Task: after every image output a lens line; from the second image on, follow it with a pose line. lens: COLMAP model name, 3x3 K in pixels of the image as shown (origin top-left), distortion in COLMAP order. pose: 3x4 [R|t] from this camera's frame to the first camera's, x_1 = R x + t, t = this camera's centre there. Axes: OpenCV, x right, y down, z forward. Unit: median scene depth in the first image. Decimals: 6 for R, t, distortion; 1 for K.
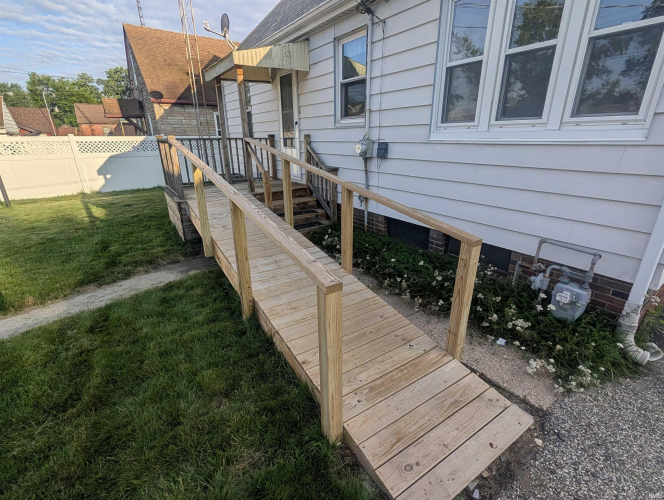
lens RADIAL K [[314.3, 0, 334.2], [0, 314.3, 254.5], [0, 0, 1]] dist [0.001948, 0.001737]
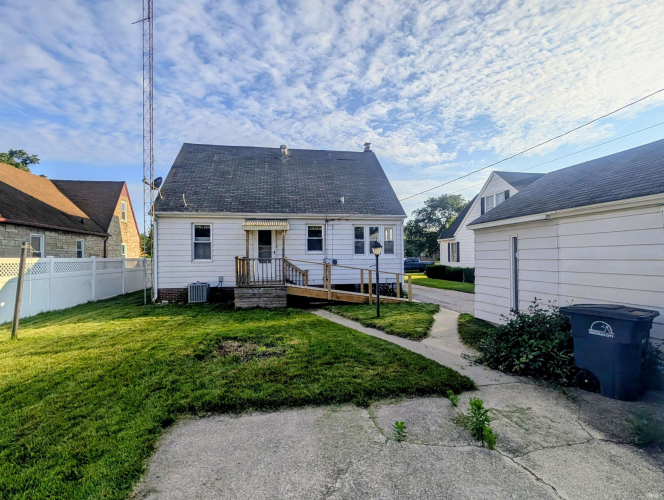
lens RADIAL K [[314.3, 0, 330.8], [0, 314.3, 255.8], [0, 0, 1]] dist [0.001948, 0.001737]
pose [[0.446589, 0.003126, 0.894734, -3.123416], [0.315939, 0.935026, -0.160961, 0.101927], [-0.837103, 0.354564, 0.416585, -0.283922]]
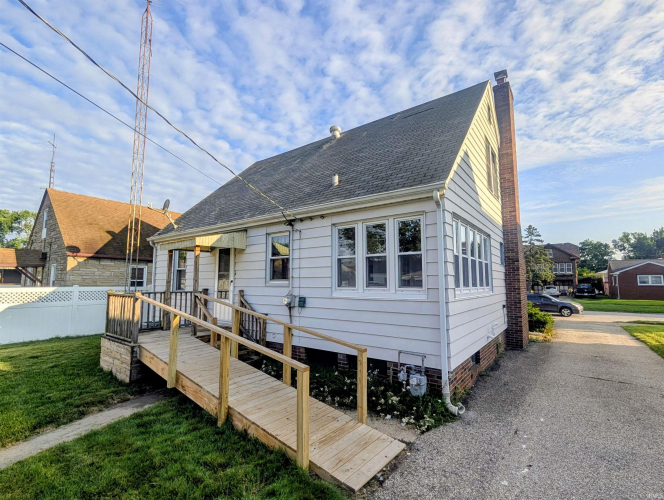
lens RADIAL K [[314.3, 0, 334.6], [0, 314.3, 249.3], [0, 0, 1]] dist [0.001948, 0.001737]
pose [[0.948940, 0.040653, 0.312827, -0.223133], [0.103630, 0.896454, -0.430850, 0.134568], [-0.297950, 0.441269, 0.846467, -0.540419]]
